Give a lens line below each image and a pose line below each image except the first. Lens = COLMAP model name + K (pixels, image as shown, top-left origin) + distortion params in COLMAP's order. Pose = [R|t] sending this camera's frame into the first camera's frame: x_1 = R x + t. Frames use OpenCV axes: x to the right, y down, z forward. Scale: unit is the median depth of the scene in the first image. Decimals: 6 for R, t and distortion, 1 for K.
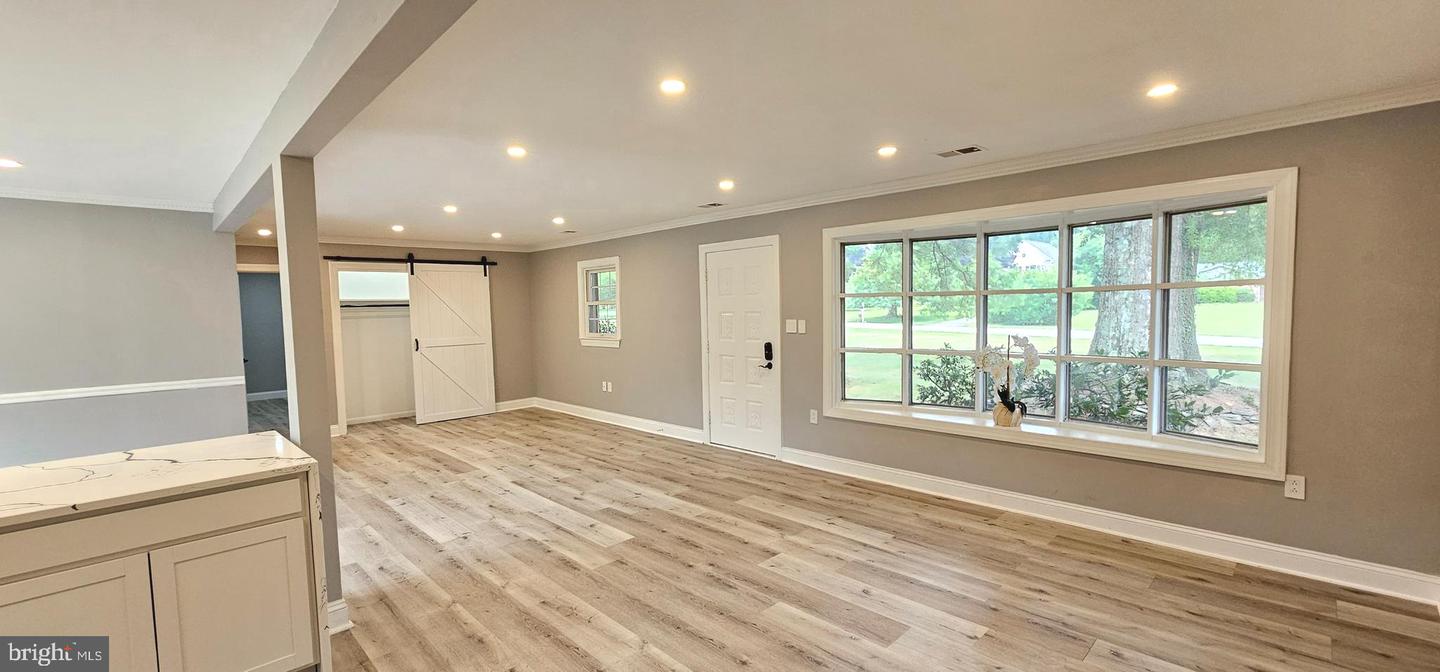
lens RADIAL K [[589.4, 0, 721.4], [0, 589.4, 343.0], [0, 0, 1]] dist [-0.002017, 0.001070]
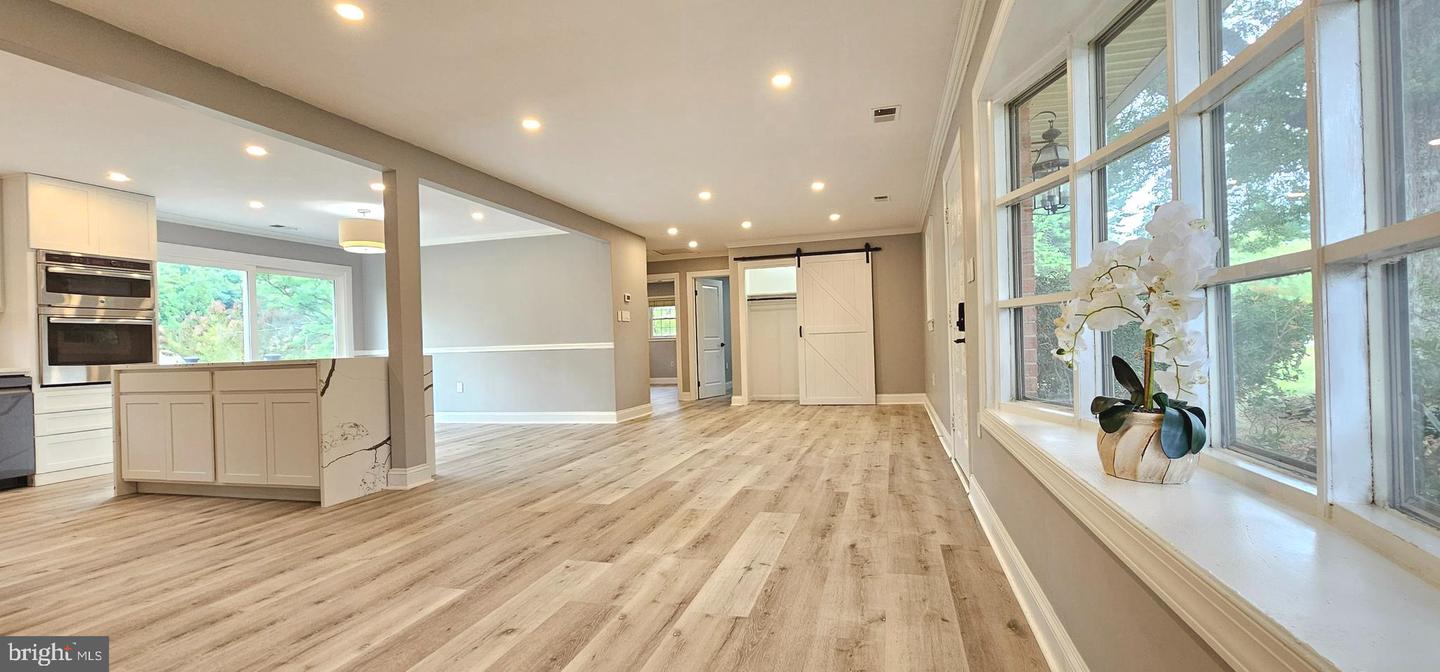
lens RADIAL K [[589.4, 0, 726.2], [0, 589.4, 339.3], [0, 0, 1]] dist [-0.002017, 0.001070]
pose [[0.494344, 0.000889, -0.869266, 0.561750], [-0.034043, 0.999252, -0.018338, 0.064466], [0.868599, 0.038657, 0.494005, 0.532622]]
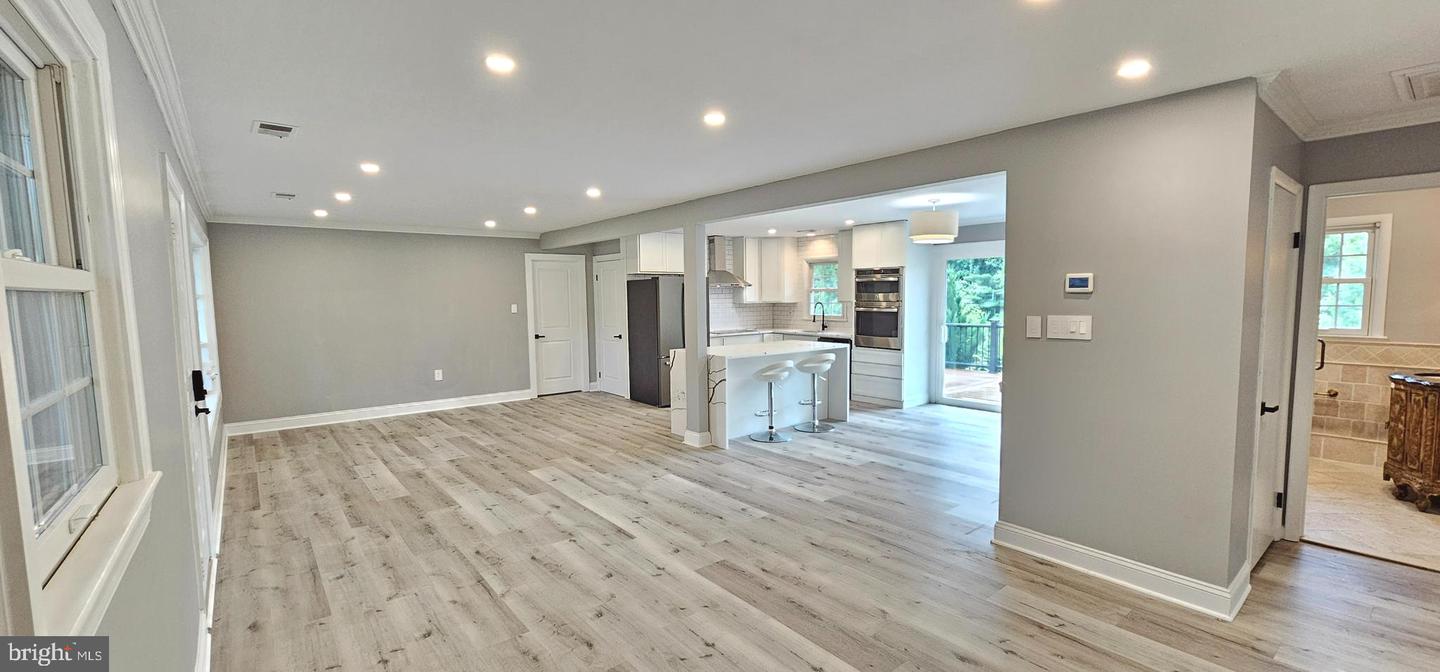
lens RADIAL K [[589.4, 0, 723.9], [0, 589.4, 344.8], [0, 0, 1]] dist [-0.002017, 0.001070]
pose [[-0.995017, 0.026595, 0.096089, -0.555061], [0.040581, 0.988353, 0.146670, -0.101453], [-0.091069, 0.149839, -0.984507, 1.706131]]
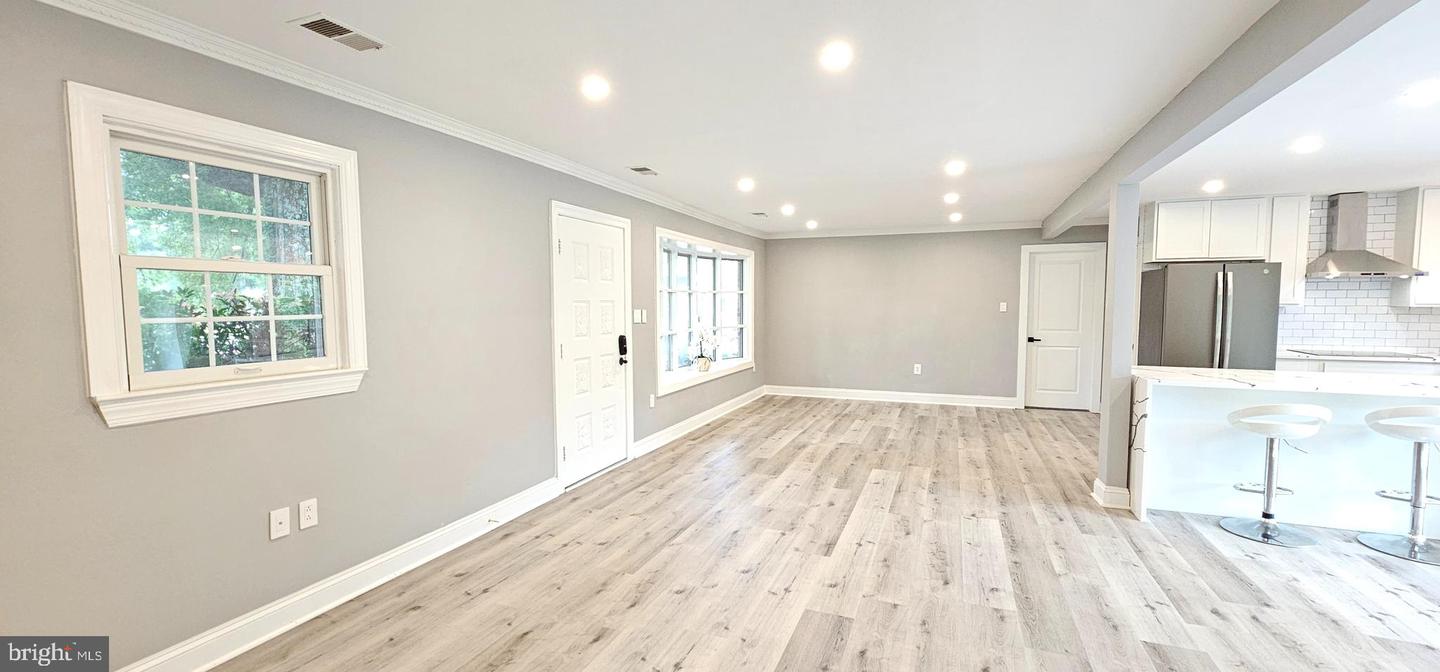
lens RADIAL K [[589.4, 0, 723.5], [0, 589.4, 339.4], [0, 0, 1]] dist [-0.002017, 0.001070]
pose [[-0.405719, -0.035077, 0.913325, -0.909376], [0.068617, 0.995274, 0.068705, -0.051652], [-0.911419, 0.090544, -0.401395, 1.372836]]
